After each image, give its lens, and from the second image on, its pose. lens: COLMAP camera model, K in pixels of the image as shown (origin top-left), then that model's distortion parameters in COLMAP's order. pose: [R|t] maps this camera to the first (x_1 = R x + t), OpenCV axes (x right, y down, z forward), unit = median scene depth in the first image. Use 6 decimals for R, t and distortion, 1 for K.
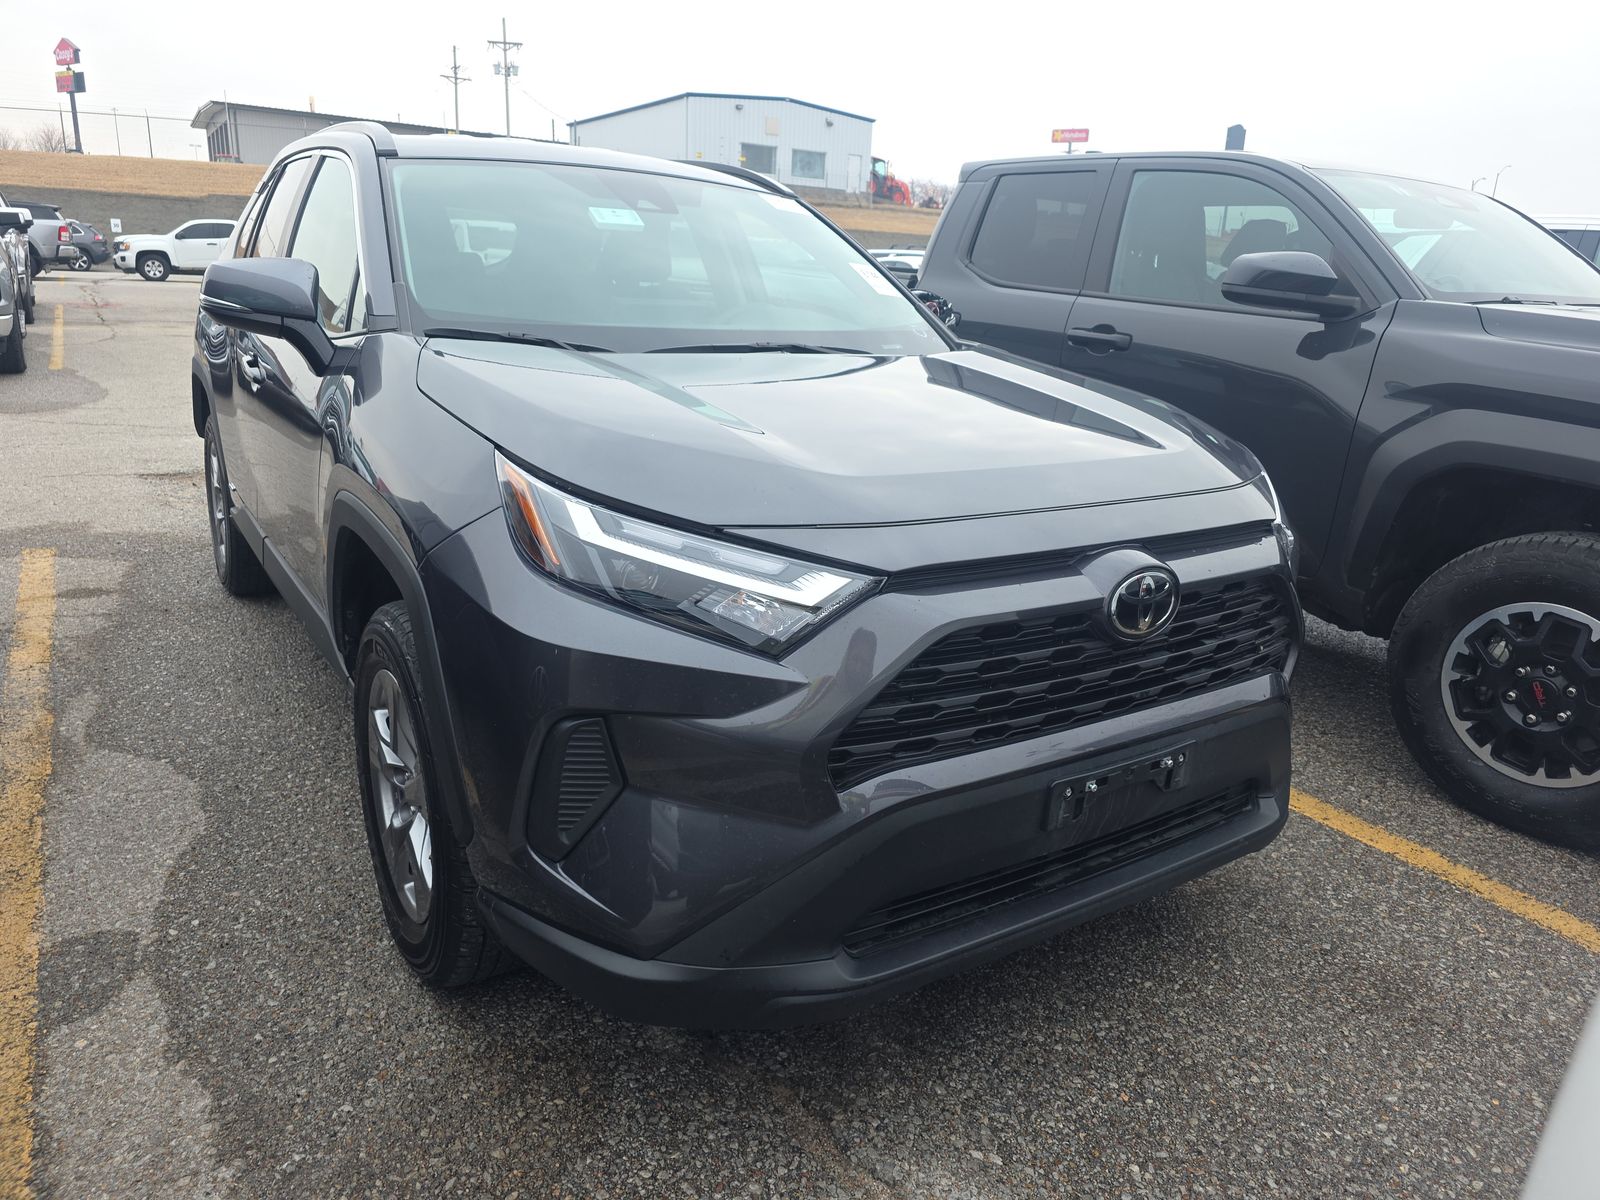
lens RADIAL K [[1091.0, 0, 814.3], [0, 1091.0, 556.7], [0, 0, 1]] dist [0.054324, -0.047618]
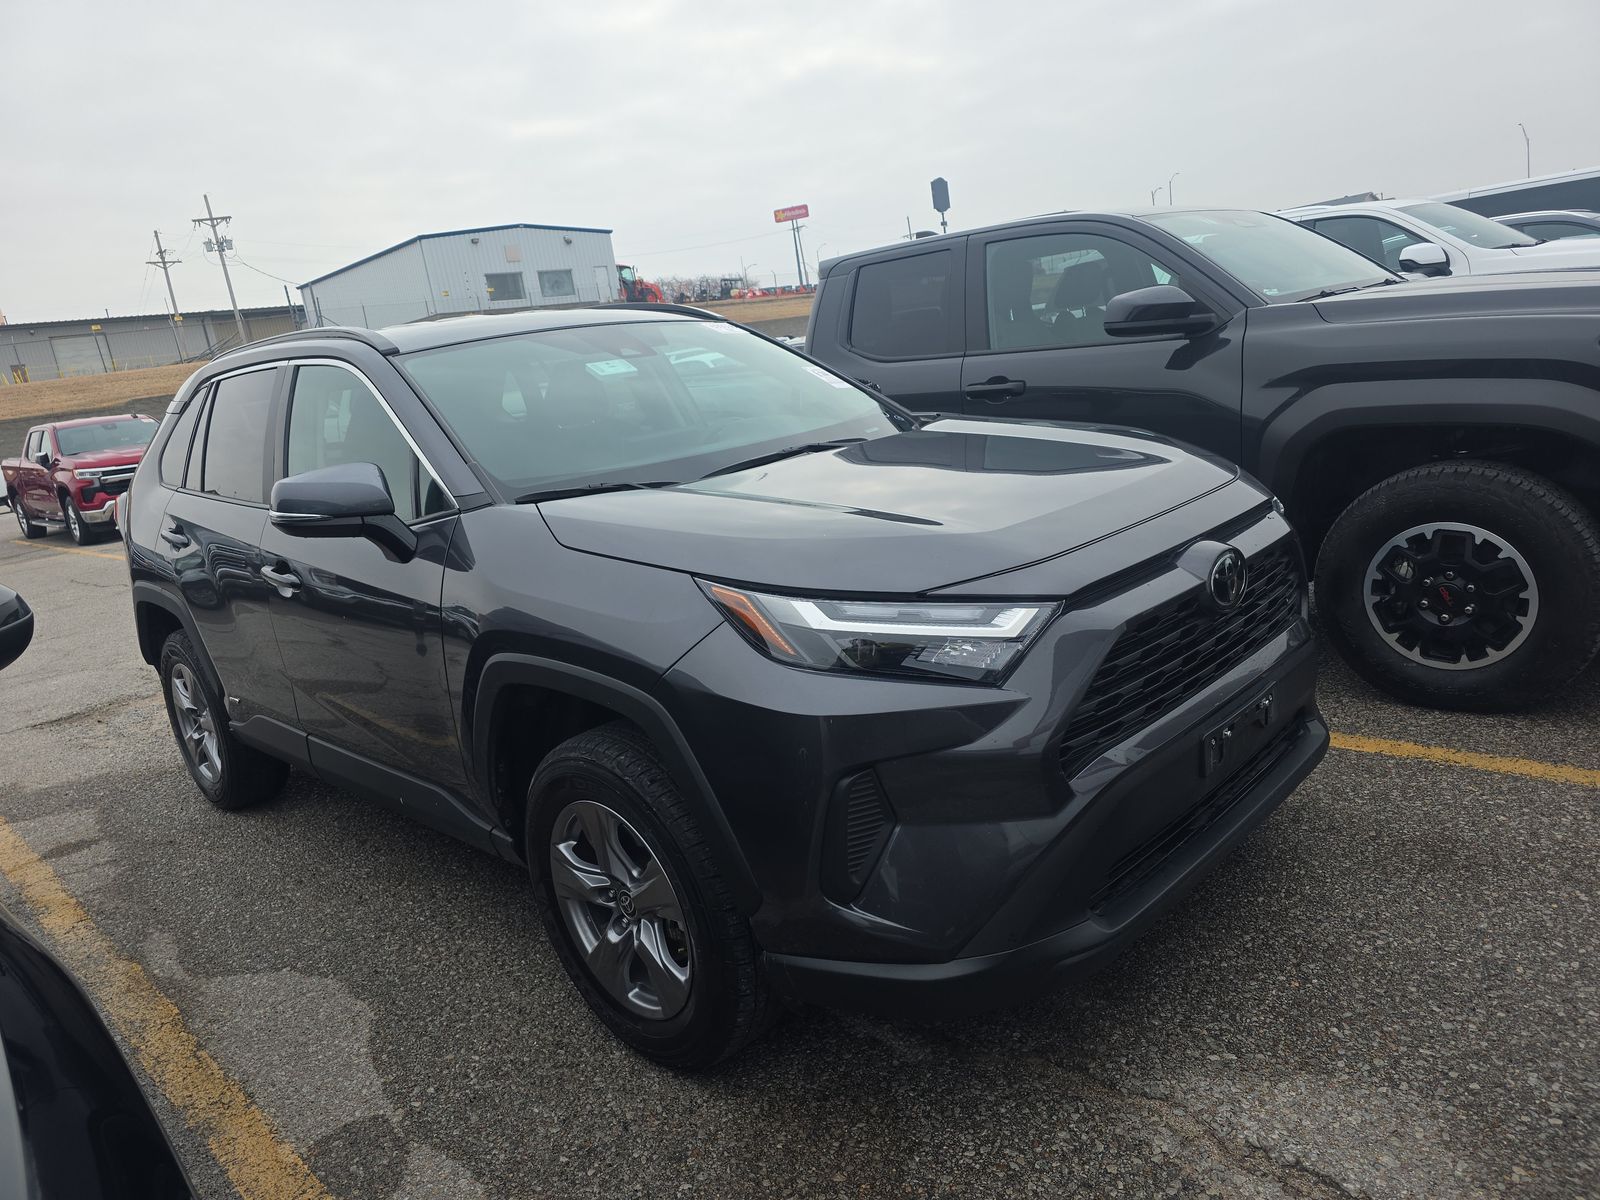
lens RADIAL K [[1083.7, 0, 804.1], [0, 1083.7, 566.0], [0, 0, 1]] dist [0.055736, -0.045094]
pose [[0.960963, -0.222507, 0.164442, -0.284536], [0.233299, 0.971156, -0.049276, -0.018992], [-0.148735, 0.085717, 0.985155, -0.125176]]
